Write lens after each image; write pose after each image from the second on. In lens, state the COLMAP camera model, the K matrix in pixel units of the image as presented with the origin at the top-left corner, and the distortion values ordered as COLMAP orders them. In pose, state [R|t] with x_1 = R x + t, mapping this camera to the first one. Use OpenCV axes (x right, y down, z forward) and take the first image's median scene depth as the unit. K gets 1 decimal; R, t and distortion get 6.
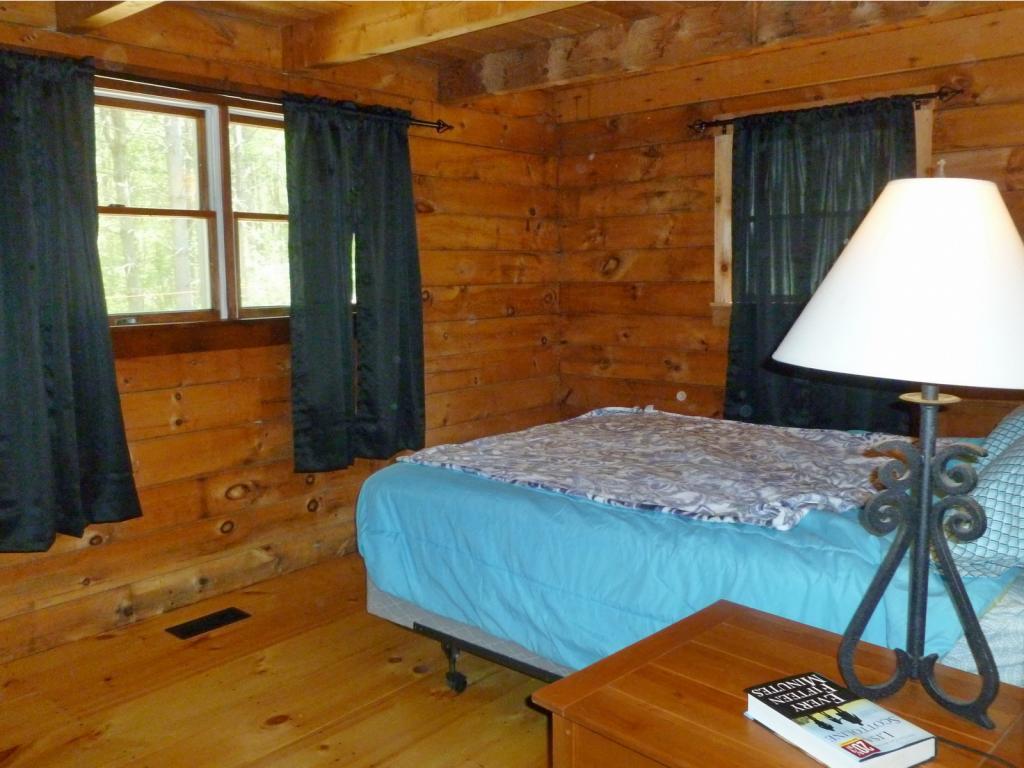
lens RADIAL K [[839.8, 0, 512.0], [0, 839.8, 384.0], [0, 0, 1]] dist [-0.048087, 0.005218]
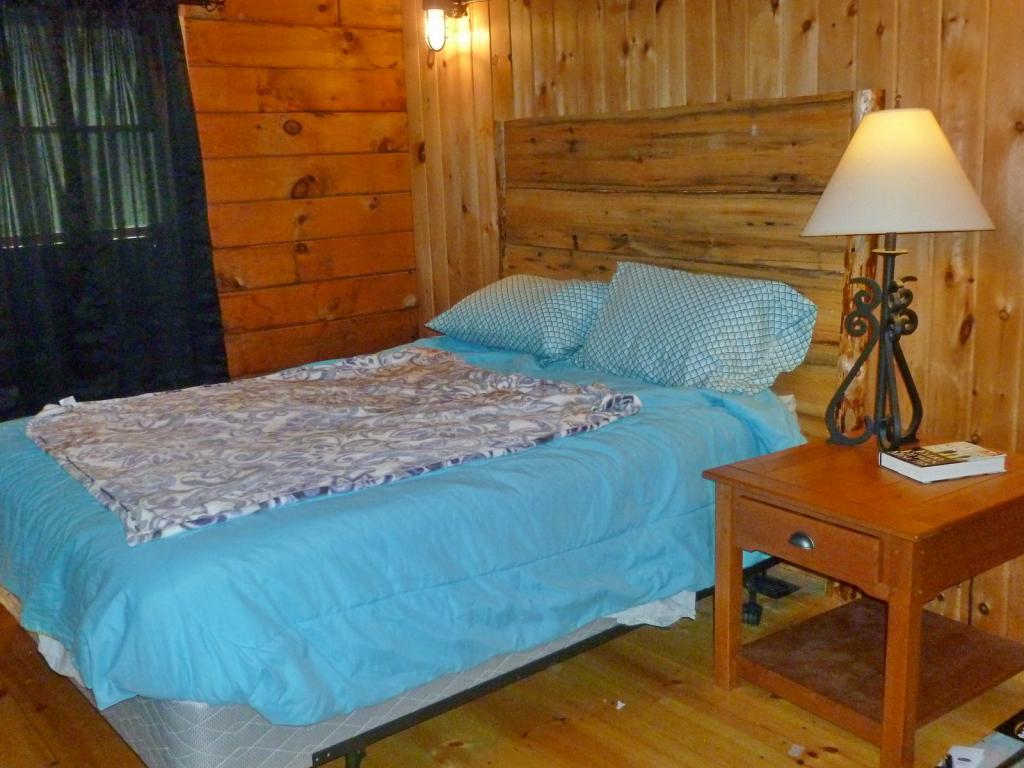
lens RADIAL K [[991.5, 0, 502.1], [0, 991.5, 383.2], [0, 0, 1]] dist [-0.004924, 0.005924]
pose [[0.206189, -0.198693, 0.958127, -1.490967], [0.166944, 0.971954, 0.165634, -0.170516], [-0.964166, 0.125802, 0.233577, 1.318313]]
